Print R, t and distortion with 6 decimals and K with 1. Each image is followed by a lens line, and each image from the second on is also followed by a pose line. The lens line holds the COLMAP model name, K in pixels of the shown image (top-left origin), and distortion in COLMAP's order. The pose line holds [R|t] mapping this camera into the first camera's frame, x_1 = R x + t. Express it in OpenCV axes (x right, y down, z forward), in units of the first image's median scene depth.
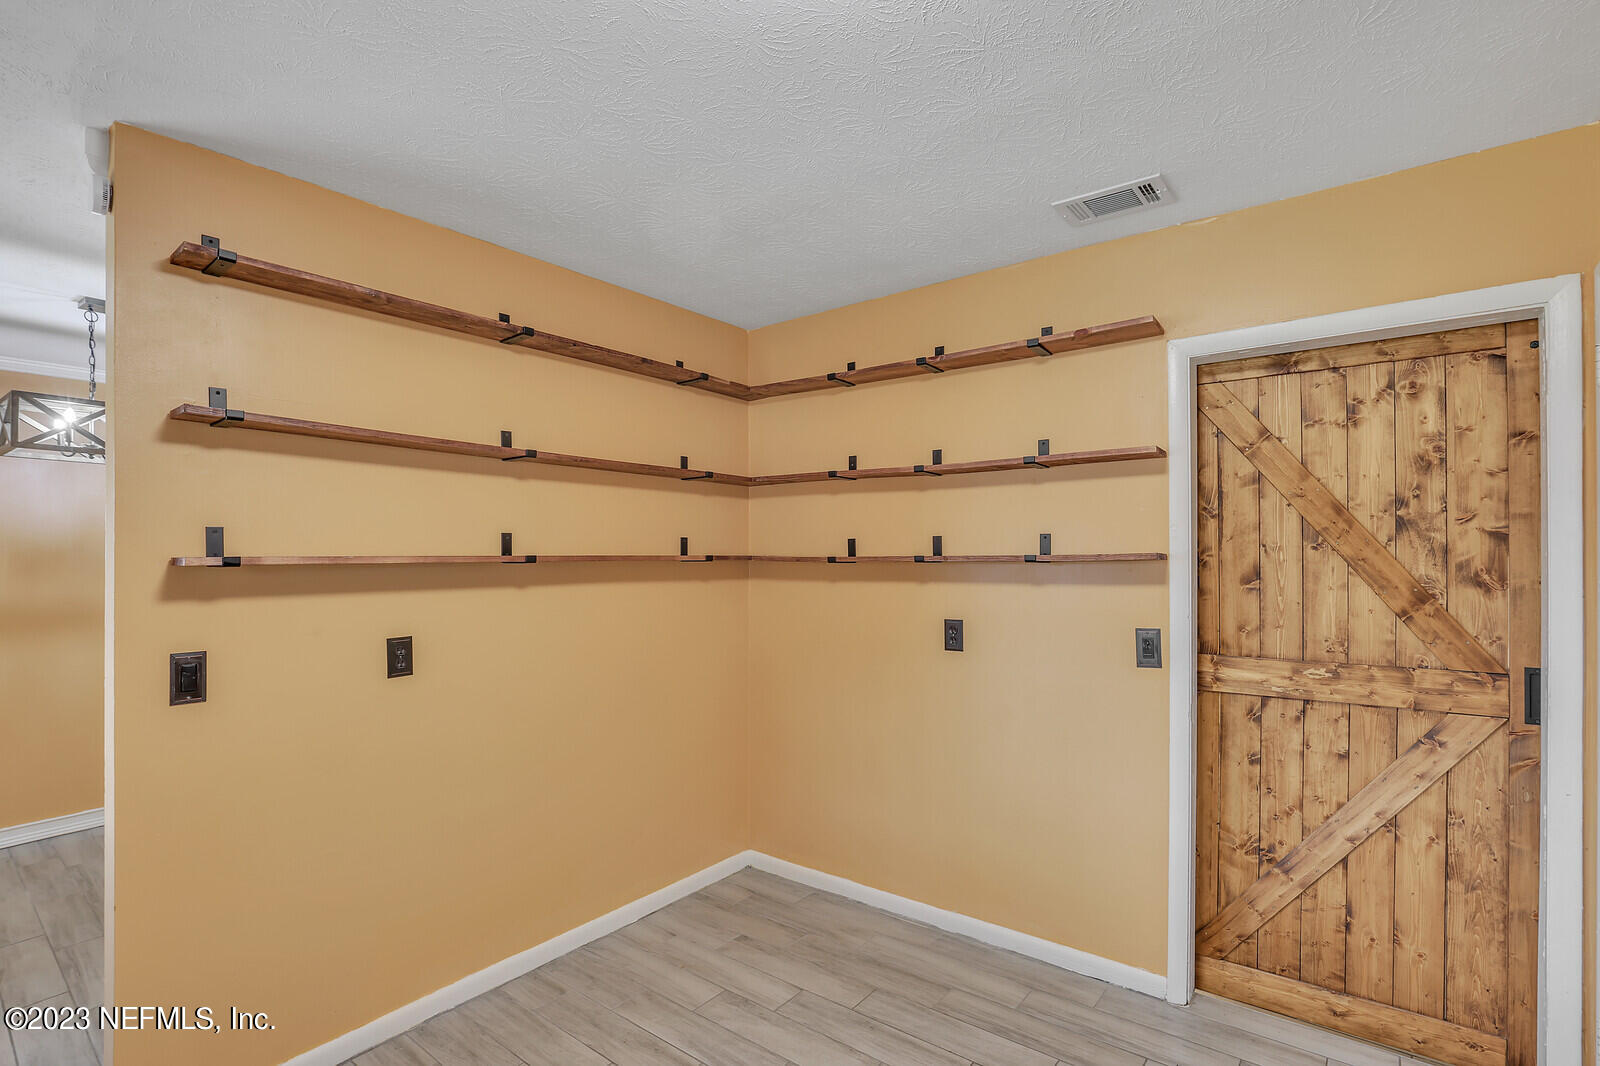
lens RADIAL K [[755.6, 0, 802.0], [0, 755.6, 556.8], [0, 0, 1]] dist [-0.017725, 0.000765]
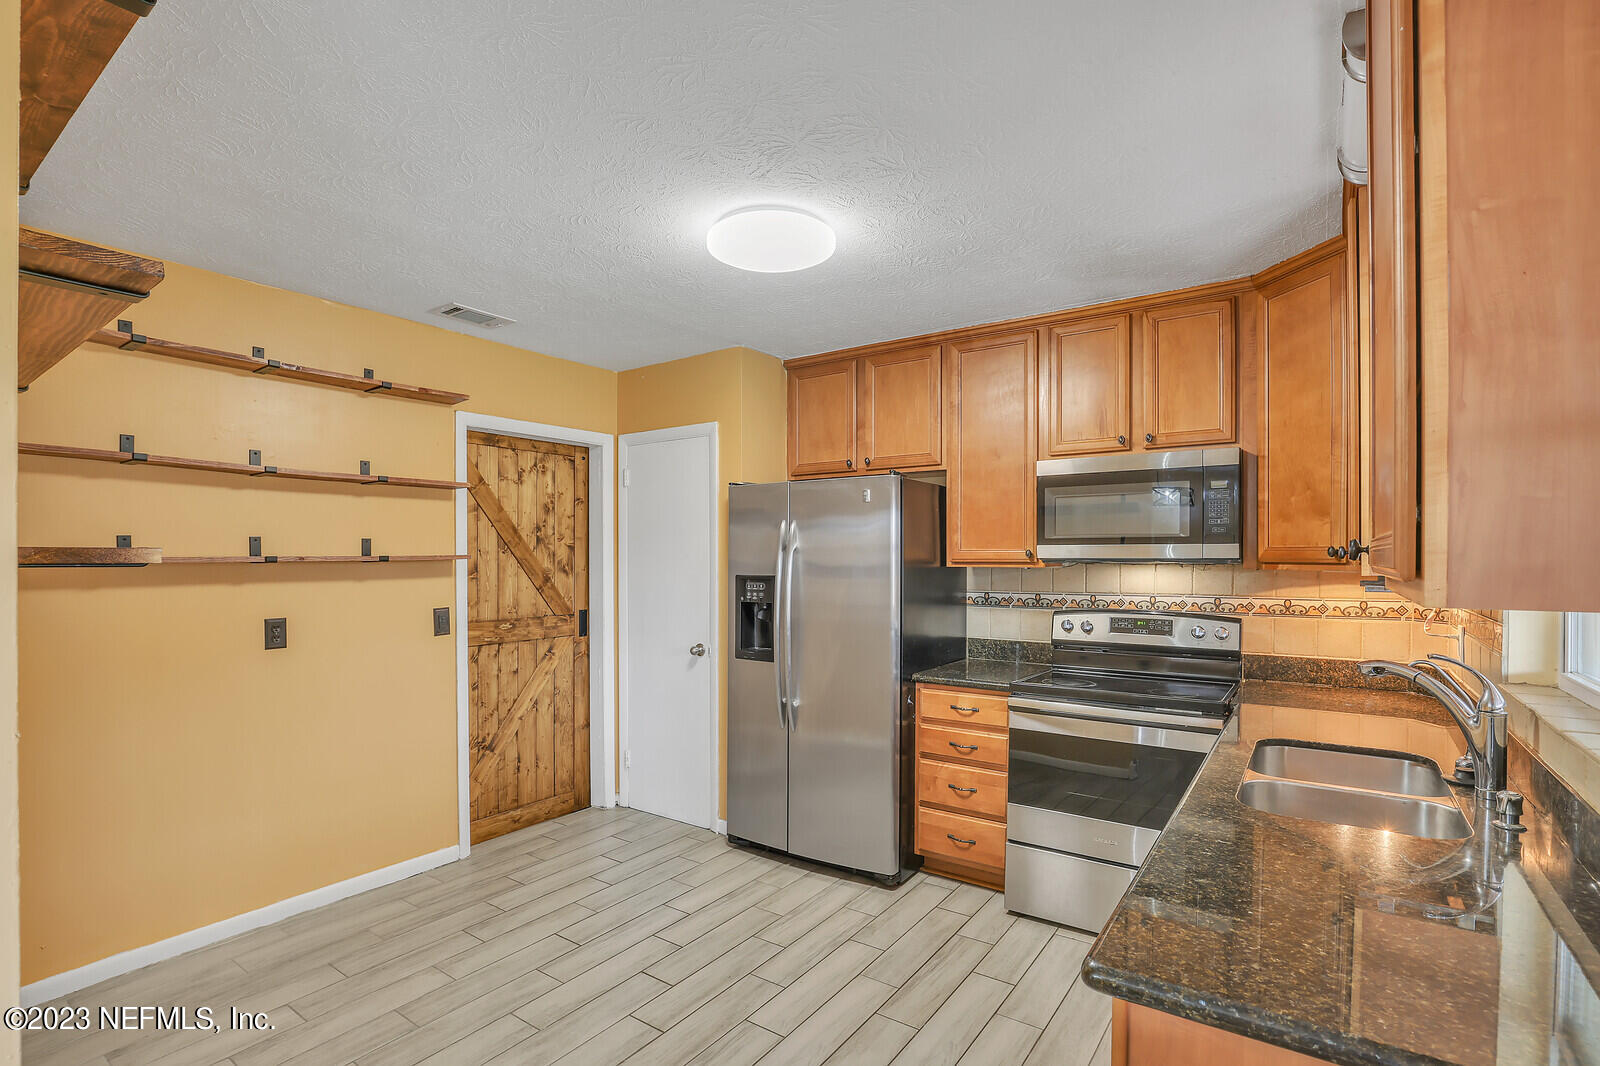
lens RADIAL K [[755.6, 0, 802.0], [0, 755.6, 556.8], [0, 0, 1]] dist [-0.017725, 0.000765]
pose [[-0.039240, 0.002114, 0.999228, -1.071133], [0.000412, 0.999998, -0.002100, 0.001798], [-0.999230, 0.000329, -0.039241, 0.405840]]
